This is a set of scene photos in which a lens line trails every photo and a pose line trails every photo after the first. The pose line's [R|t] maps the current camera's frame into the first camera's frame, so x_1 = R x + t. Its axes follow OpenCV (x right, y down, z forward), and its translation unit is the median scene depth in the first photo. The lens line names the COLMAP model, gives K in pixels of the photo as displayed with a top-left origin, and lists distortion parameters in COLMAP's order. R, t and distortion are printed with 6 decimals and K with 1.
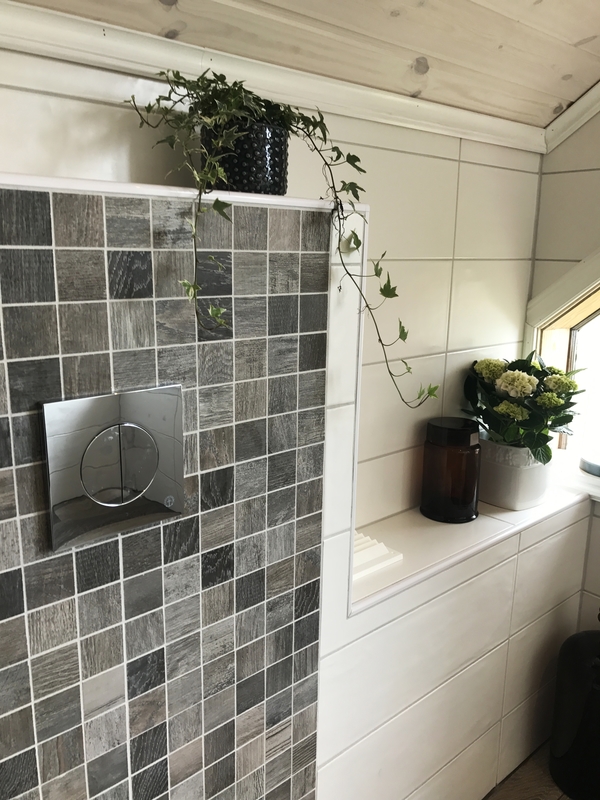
lens RADIAL K [[665.1, 0, 296.4], [0, 665.1, 391.4], [0, 0, 1]] dist [0.042033, -0.051870]
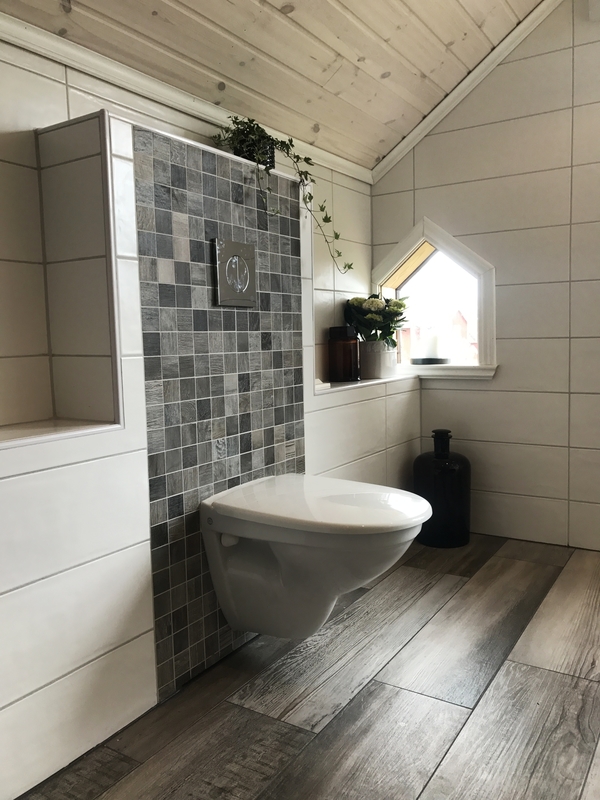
lens RADIAL K [[665.1, 0, 301.4], [0, 665.1, 396.6], [0, 0, 1]] dist [0.042033, -0.051870]
pose [[0.958812, -0.067037, 0.276018, -0.578026], [0.101074, 0.988669, -0.110983, 0.651085], [-0.265451, 0.134310, 0.954723, -0.971559]]
